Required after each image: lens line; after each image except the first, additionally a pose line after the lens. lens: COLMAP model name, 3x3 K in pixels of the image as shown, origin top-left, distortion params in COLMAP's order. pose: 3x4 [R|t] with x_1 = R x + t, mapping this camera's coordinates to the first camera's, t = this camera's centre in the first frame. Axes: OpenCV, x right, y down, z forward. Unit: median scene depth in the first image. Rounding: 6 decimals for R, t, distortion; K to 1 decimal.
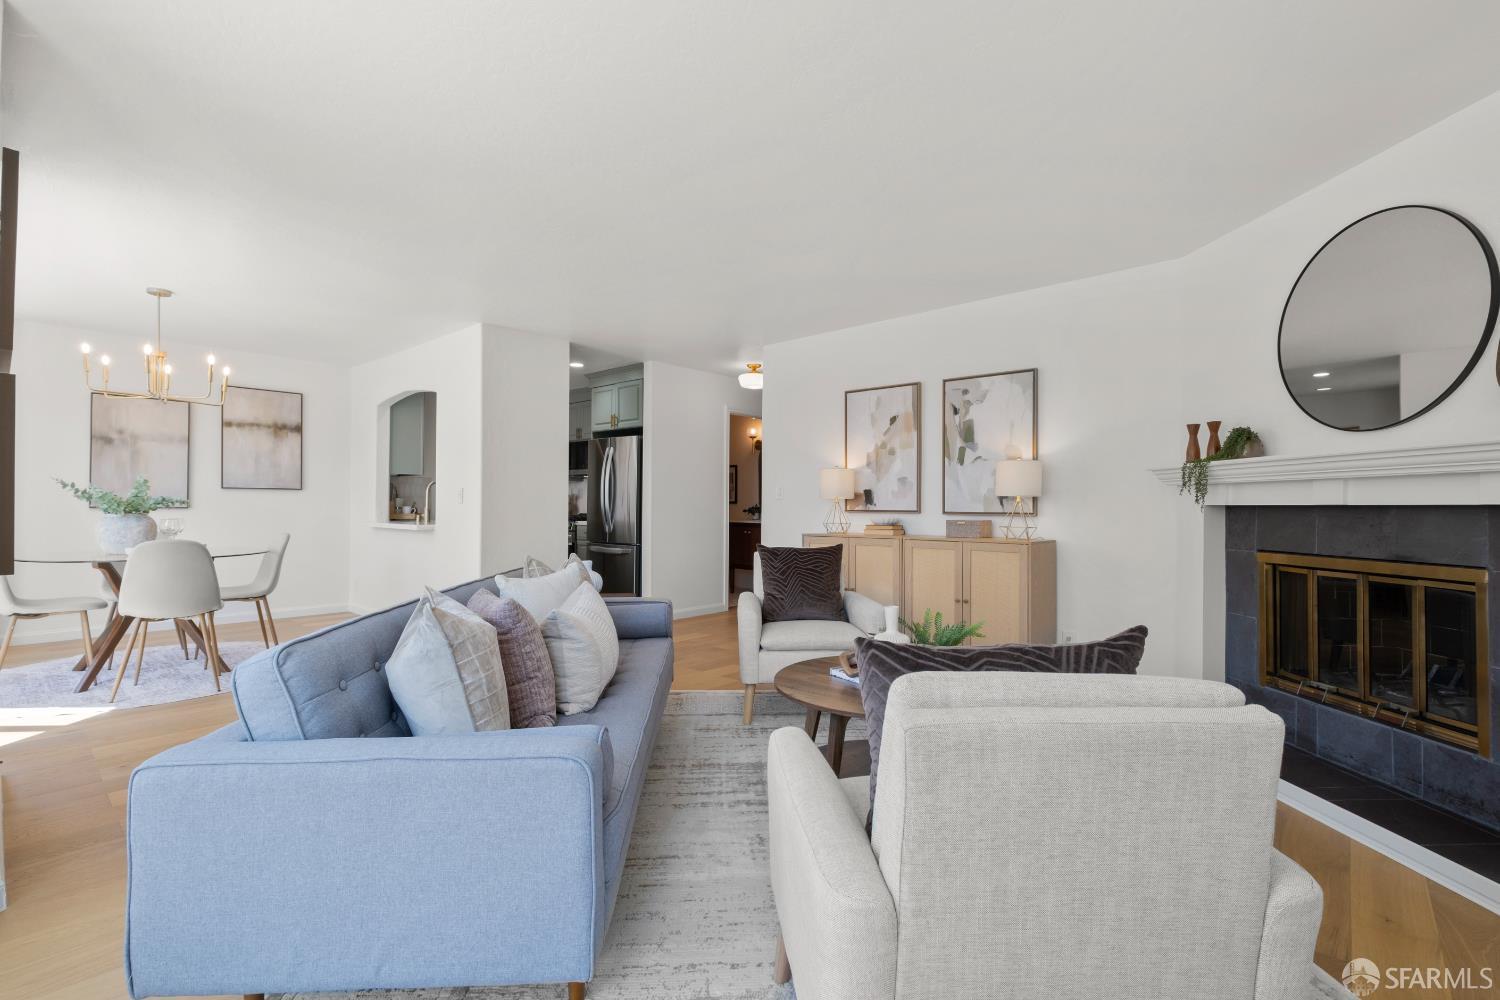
lens RADIAL K [[656.4, 0, 750.0], [0, 656.4, 500.0], [0, 0, 1]] dist [-0.000250, -0.000058]
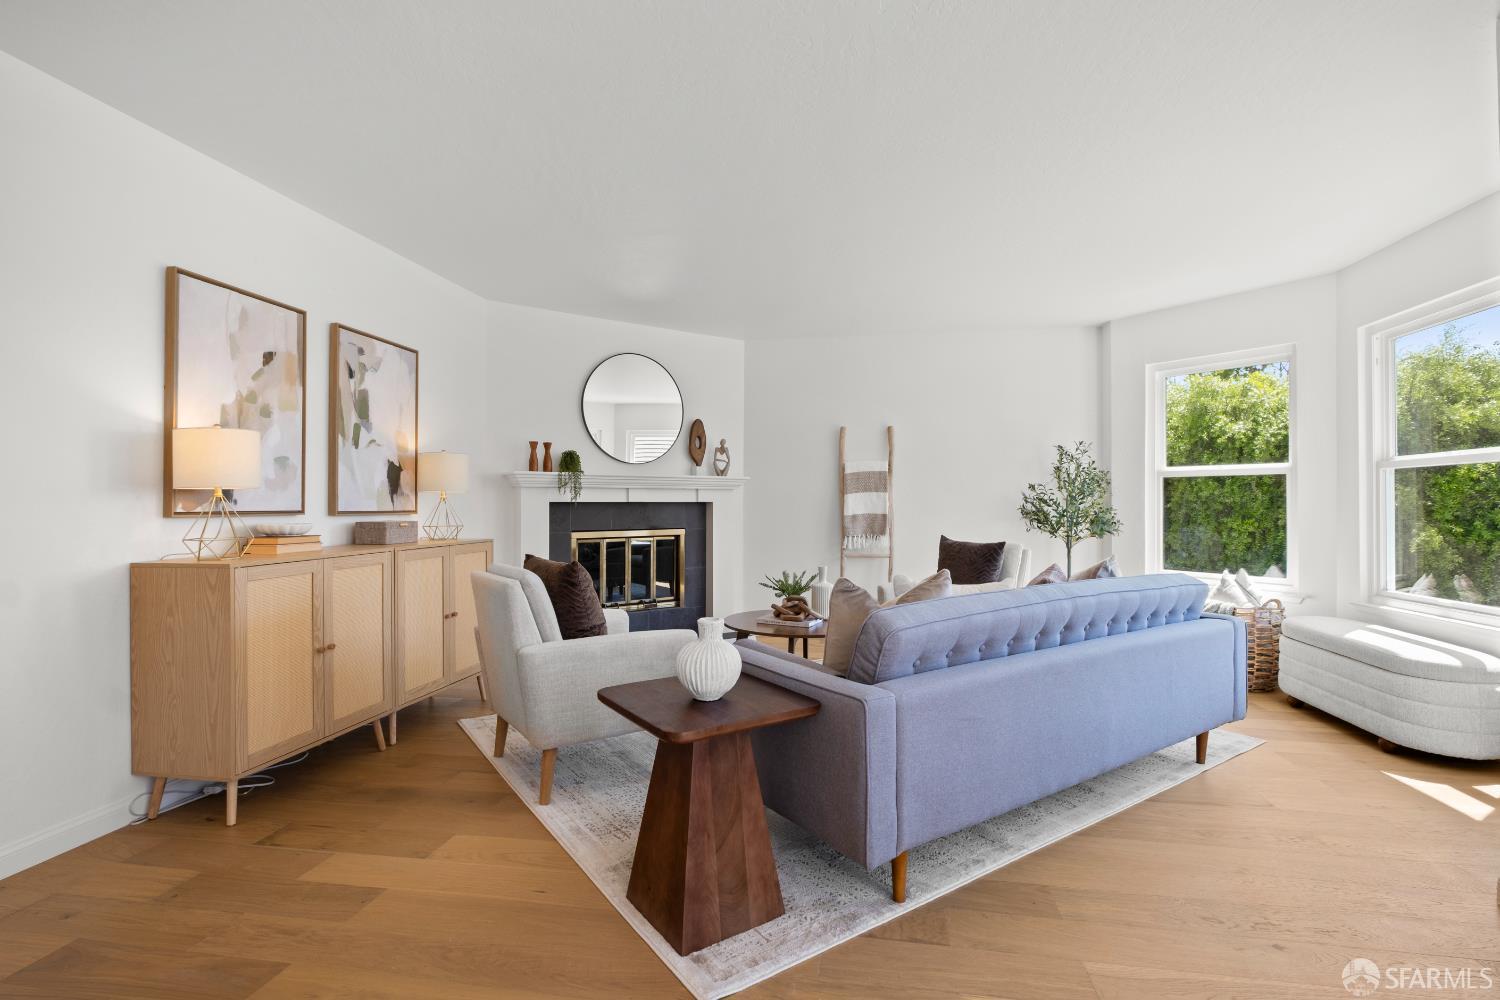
lens RADIAL K [[704.0, 0, 750.0], [0, 704.0, 500.0], [0, 0, 1]] dist [0.002428, -0.000294]
pose [[-0.521039, -0.000907, 0.853532, -0.585947], [-0.009409, 0.999945, -0.004682, 0.004872], [-0.853481, -0.010470, -0.521019, 1.029350]]
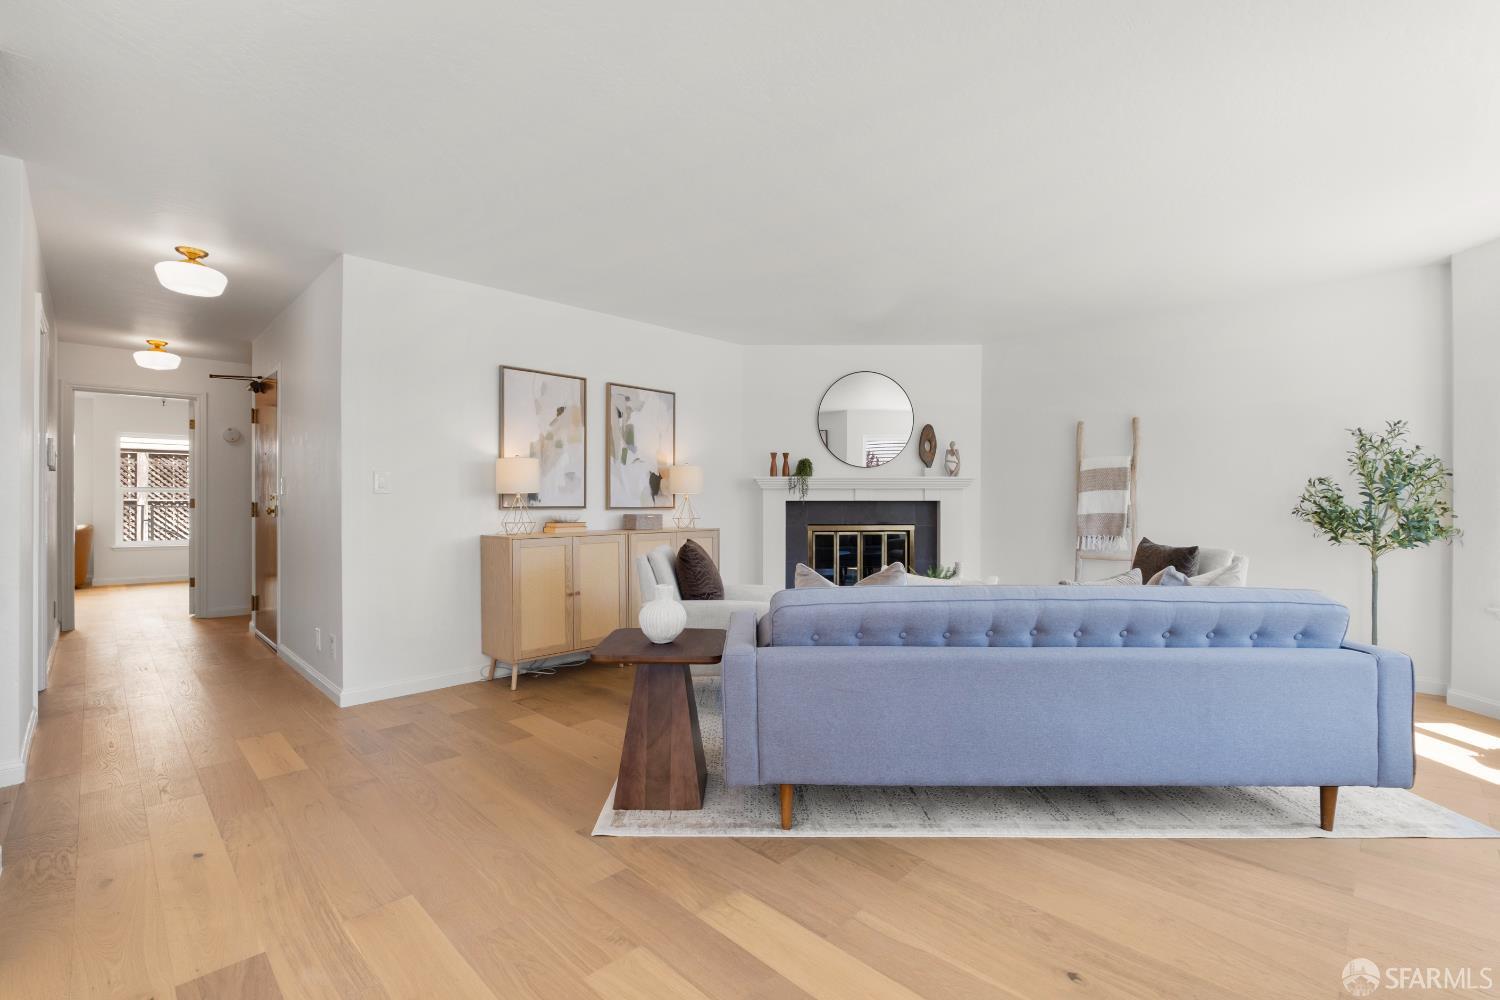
lens RADIAL K [[656.4, 0, 750.0], [0, 656.4, 500.0], [0, 0, 1]] dist [-0.000250, -0.000058]
pose [[0.063463, -0.002173, 0.997982, -0.757872], [-0.008280, 0.999962, 0.002704, 0.001513], [-0.997950, -0.008435, 0.063443, 0.715936]]
